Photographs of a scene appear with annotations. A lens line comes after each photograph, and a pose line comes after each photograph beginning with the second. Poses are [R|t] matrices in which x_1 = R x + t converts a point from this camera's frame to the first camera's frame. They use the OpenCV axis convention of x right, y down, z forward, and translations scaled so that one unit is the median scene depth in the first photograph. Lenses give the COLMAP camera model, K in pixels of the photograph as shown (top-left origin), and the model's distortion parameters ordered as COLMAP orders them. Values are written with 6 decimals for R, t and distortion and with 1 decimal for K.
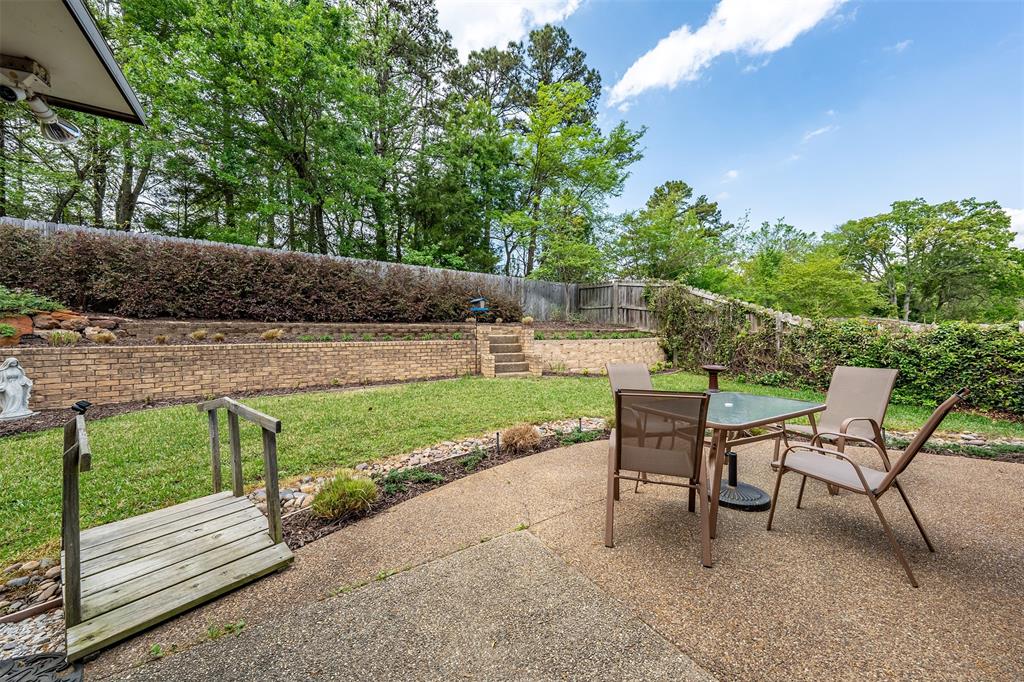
lens RADIAL K [[354.5, 0, 509.6], [0, 354.5, 337.3], [0, 0, 1]] dist [-0.001099, -0.000039]
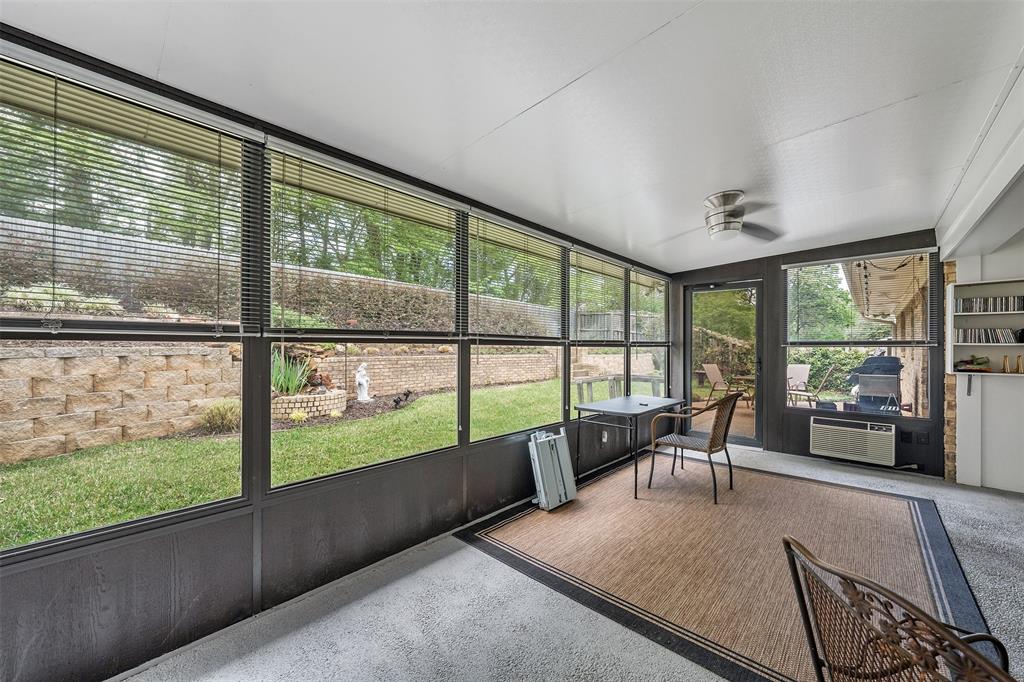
lens RADIAL K [[380.4, 0, 513.7], [0, 380.4, 344.2], [0, 0, 1]] dist [-0.001802, 0.000045]
pose [[0.969829, 0.011263, 0.243526, -0.927115], [-0.004972, 0.999638, -0.026431, 0.012818], [-0.243735, 0.024422, 0.969534, -0.645949]]
